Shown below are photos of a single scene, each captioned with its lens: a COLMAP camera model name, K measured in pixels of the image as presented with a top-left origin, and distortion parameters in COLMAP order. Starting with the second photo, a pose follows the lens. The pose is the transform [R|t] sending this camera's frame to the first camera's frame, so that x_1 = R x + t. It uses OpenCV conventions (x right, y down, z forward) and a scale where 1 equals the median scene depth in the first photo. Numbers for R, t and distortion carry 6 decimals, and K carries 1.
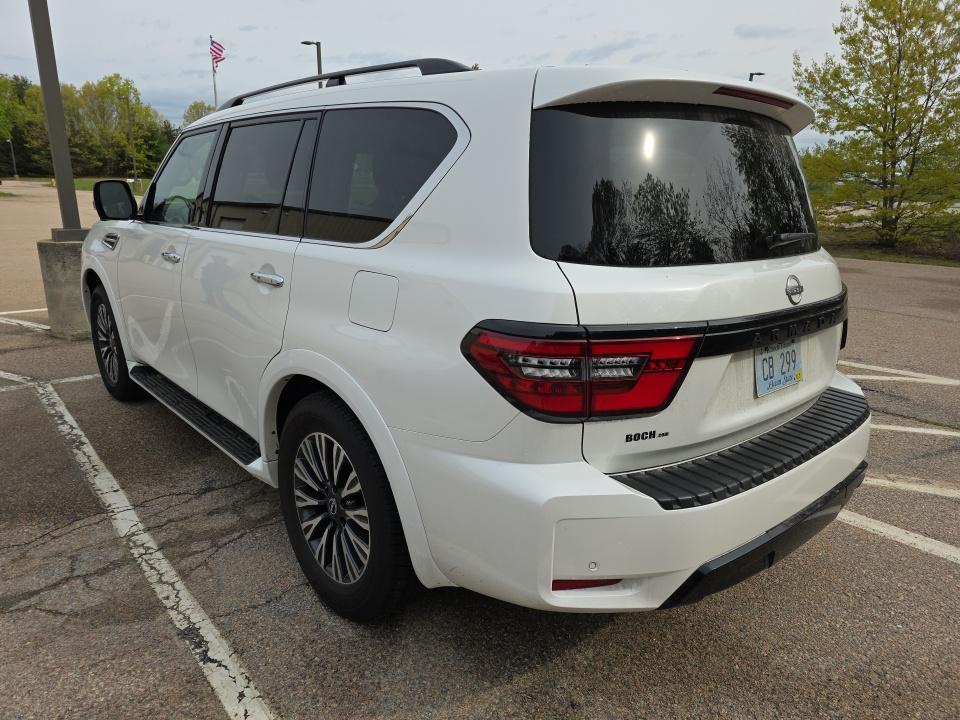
lens RADIAL K [[657.8, 0, 477.8], [0, 657.8, 363.6], [0, 0, 1]] dist [0.049828, -0.045230]
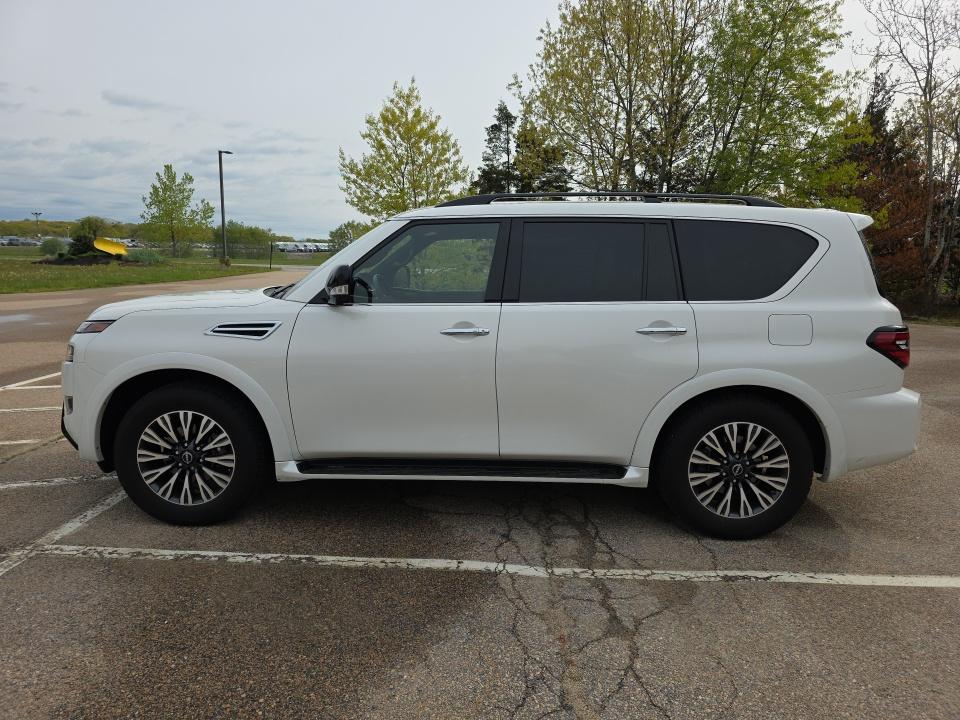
lens RADIAL K [[648.5, 0, 482.8], [0, 648.5, 358.8], [0, 0, 1]] dist [0.046845, -0.039565]
pose [[0.668978, -0.122727, 0.733080, -1.517450], [0.194335, 0.980847, -0.013135, -0.119141], [-0.717428, 0.151250, 0.680015, 0.310403]]
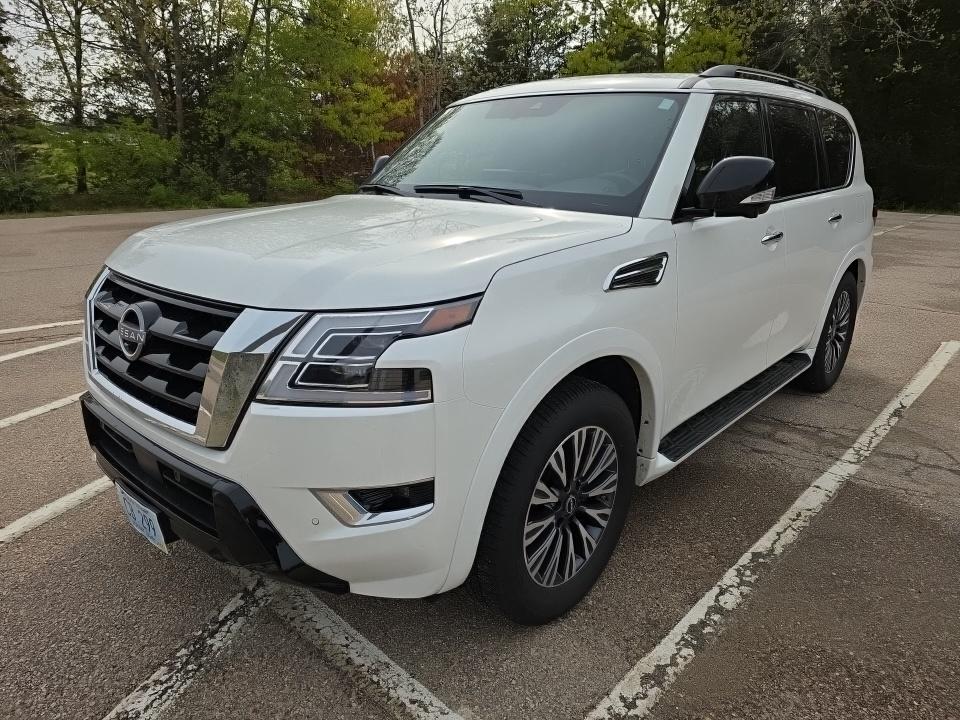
lens RADIAL K [[648.5, 0, 482.8], [0, 648.5, 358.8], [0, 0, 1]] dist [0.046845, -0.039565]
pose [[-0.129054, -0.320696, 0.938349, -1.633430], [0.243984, 0.906905, 0.343505, -0.520995], [-0.961154, 0.273273, -0.038795, 1.809994]]
